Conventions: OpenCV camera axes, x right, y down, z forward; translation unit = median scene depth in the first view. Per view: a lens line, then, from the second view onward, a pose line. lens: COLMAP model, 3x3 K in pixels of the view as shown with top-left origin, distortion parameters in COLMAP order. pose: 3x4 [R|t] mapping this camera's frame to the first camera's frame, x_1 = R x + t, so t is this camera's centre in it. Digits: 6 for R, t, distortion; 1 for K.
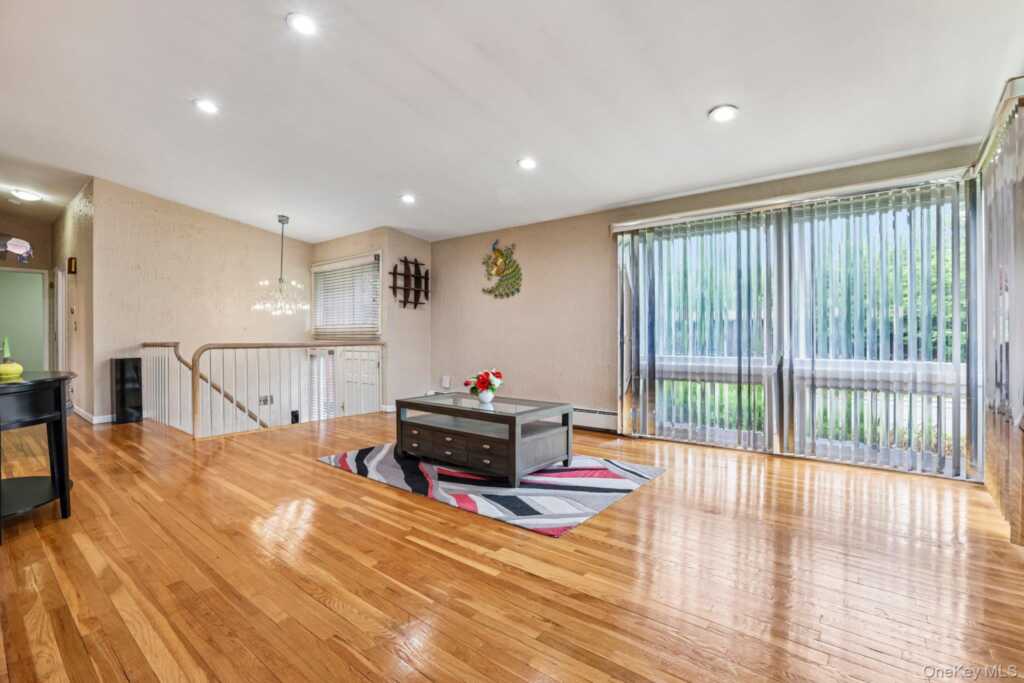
lens RADIAL K [[468.0, 0, 504.8], [0, 468.0, 331.4], [0, 0, 1]] dist [-0.020916, 0.000215]
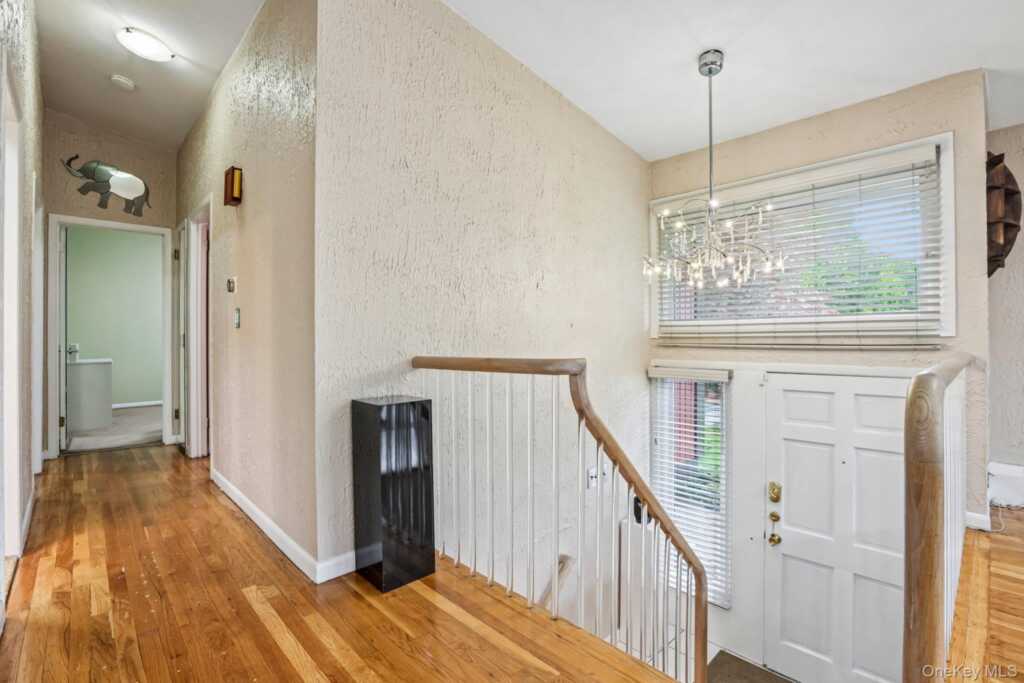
lens RADIAL K [[475.1, 0, 512.8], [0, 475.1, 338.2], [0, 0, 1]] dist [-0.032381, 0.005129]
pose [[0.992021, 0.008842, -0.125759, -0.629159], [-0.007741, 0.999927, 0.009239, 0.004117], [0.125832, -0.008191, 0.992018, 0.591478]]
